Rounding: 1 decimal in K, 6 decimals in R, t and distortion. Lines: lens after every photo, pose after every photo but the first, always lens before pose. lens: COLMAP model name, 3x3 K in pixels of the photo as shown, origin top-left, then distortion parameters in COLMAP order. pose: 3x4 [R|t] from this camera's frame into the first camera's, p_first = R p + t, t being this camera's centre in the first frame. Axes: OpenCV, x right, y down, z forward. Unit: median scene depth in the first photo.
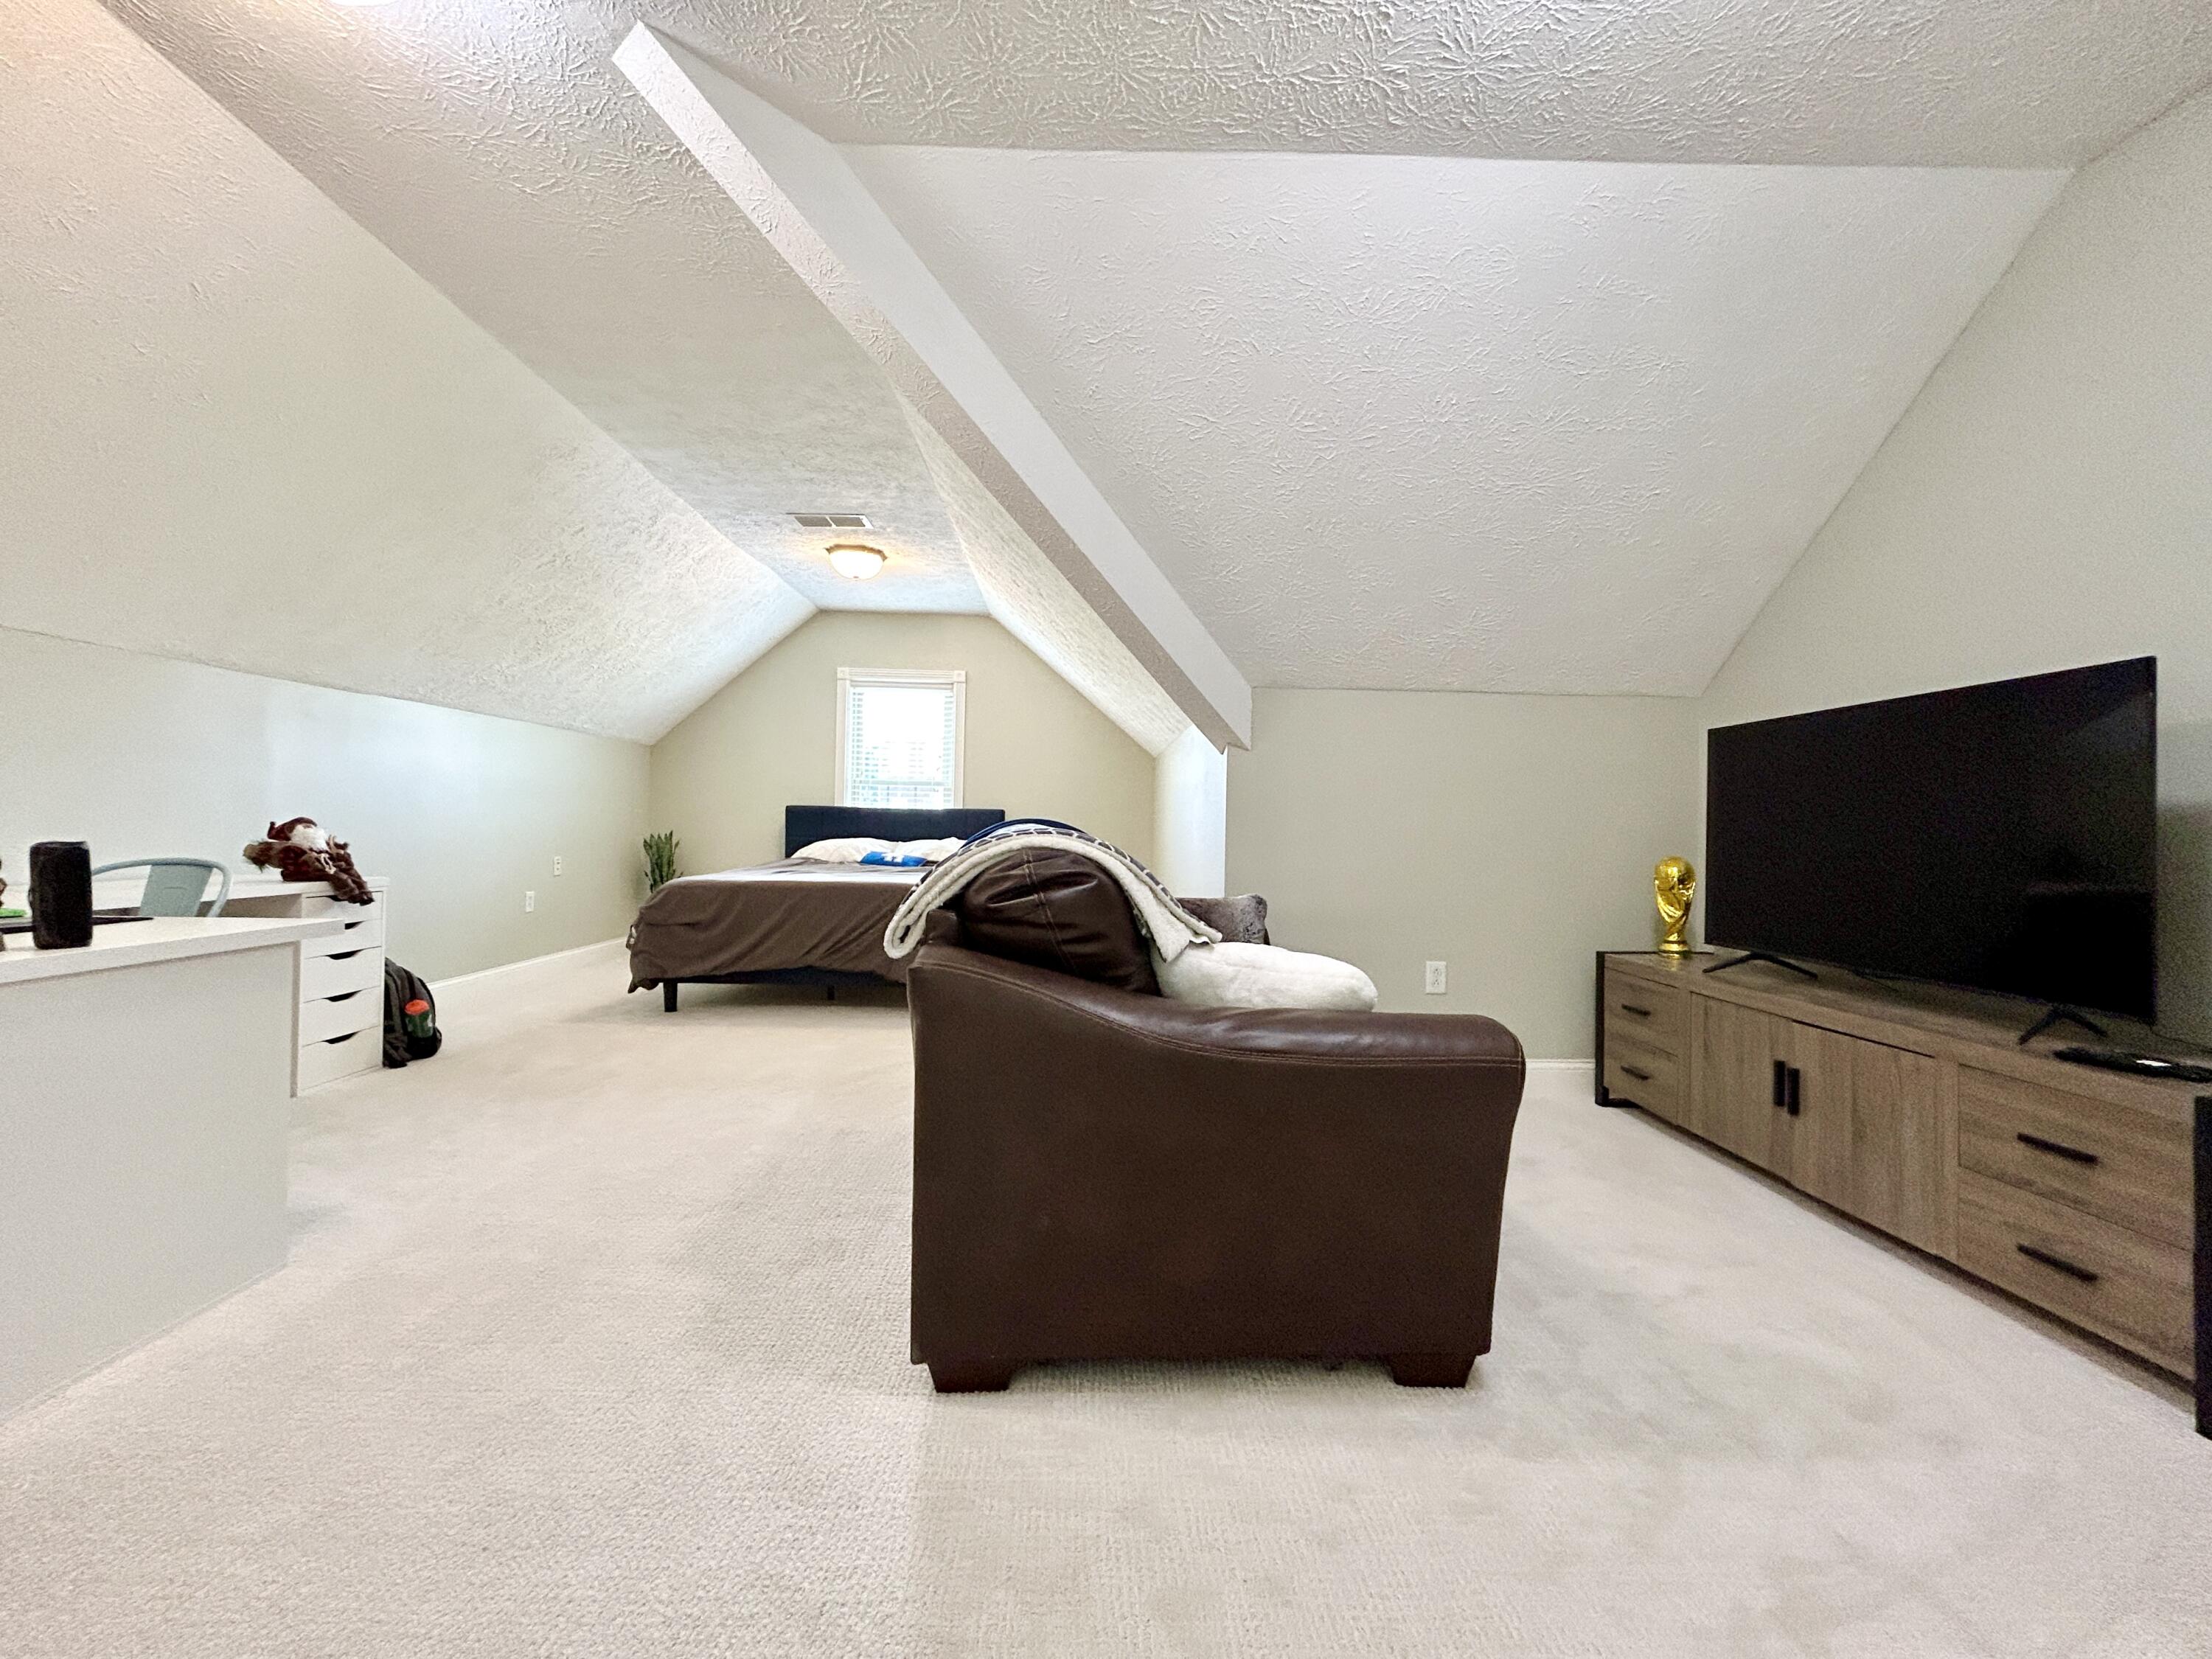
lens RADIAL K [[895.8, 0, 1084.5], [0, 895.8, 826.1], [0, 0, 1]] dist [-0.000501, 0.001652]
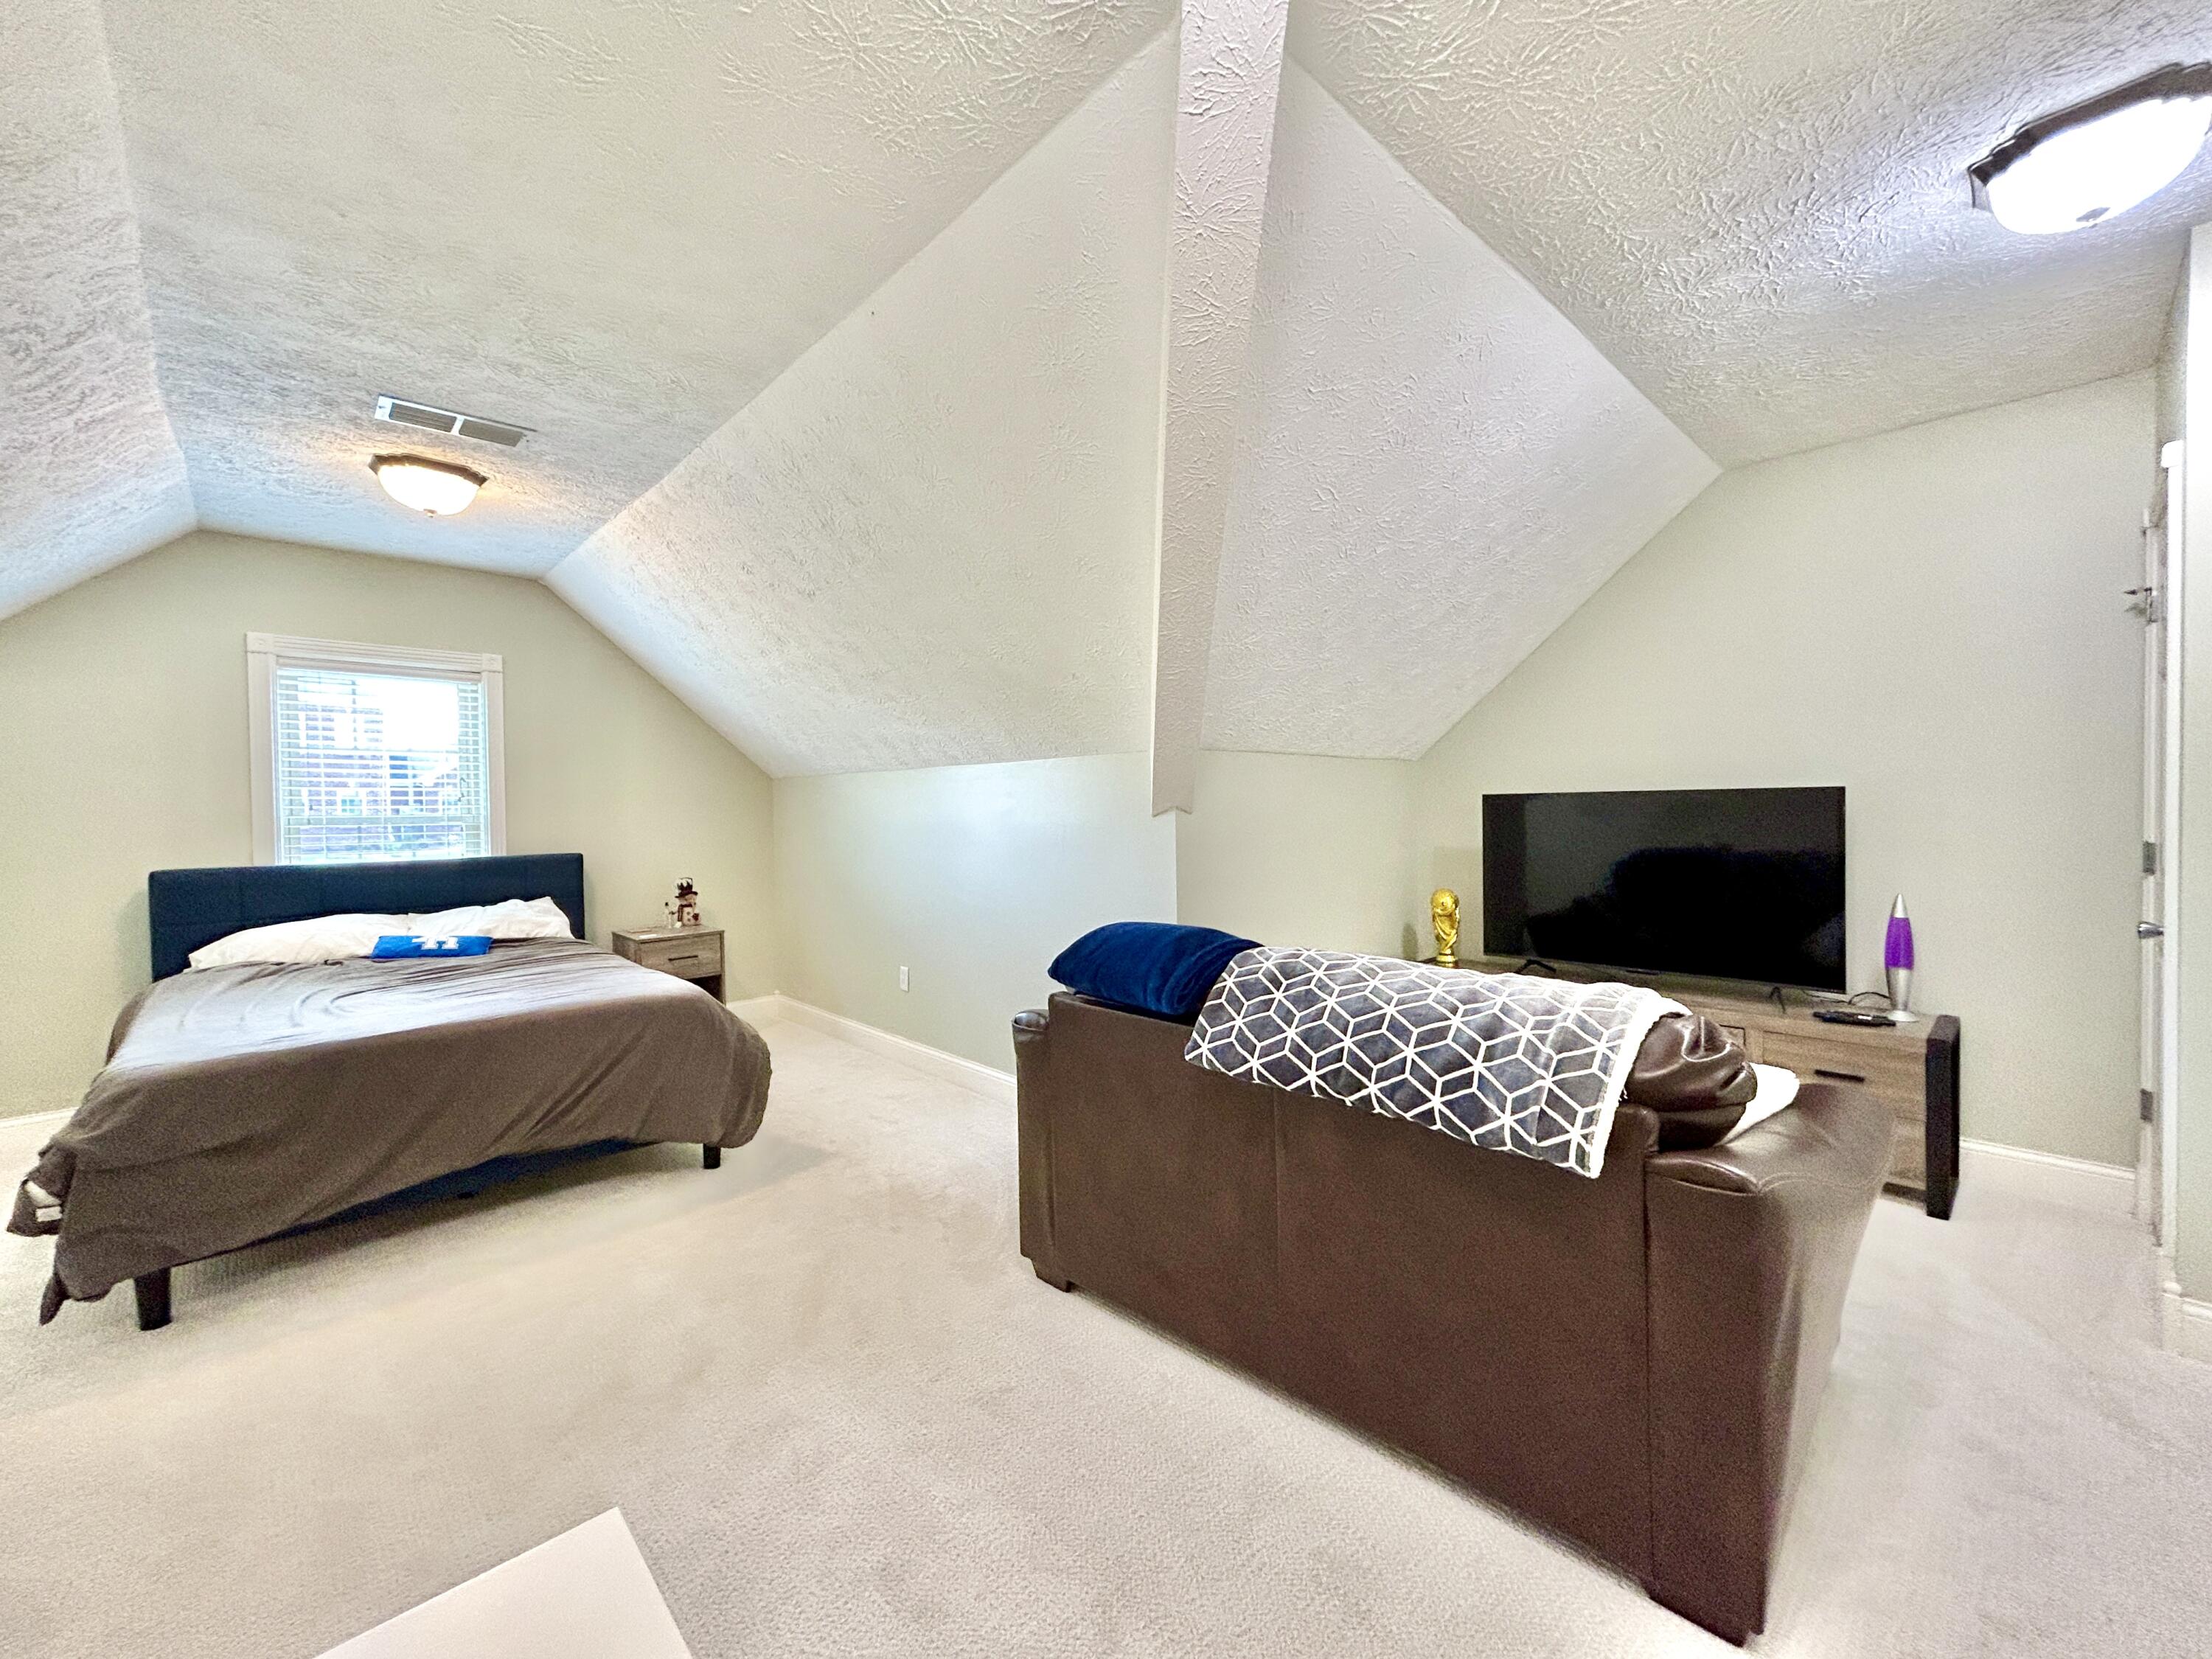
lens RADIAL K [[895.8, 0, 1108.1], [0, 895.8, 830.6], [0, 0, 1]] dist [-0.000501, 0.001652]
pose [[0.732202, -0.049254, 0.679304, -0.381620], [0.028231, 0.998719, 0.041985, -0.077803], [-0.680502, -0.011564, 0.732655, 0.248041]]
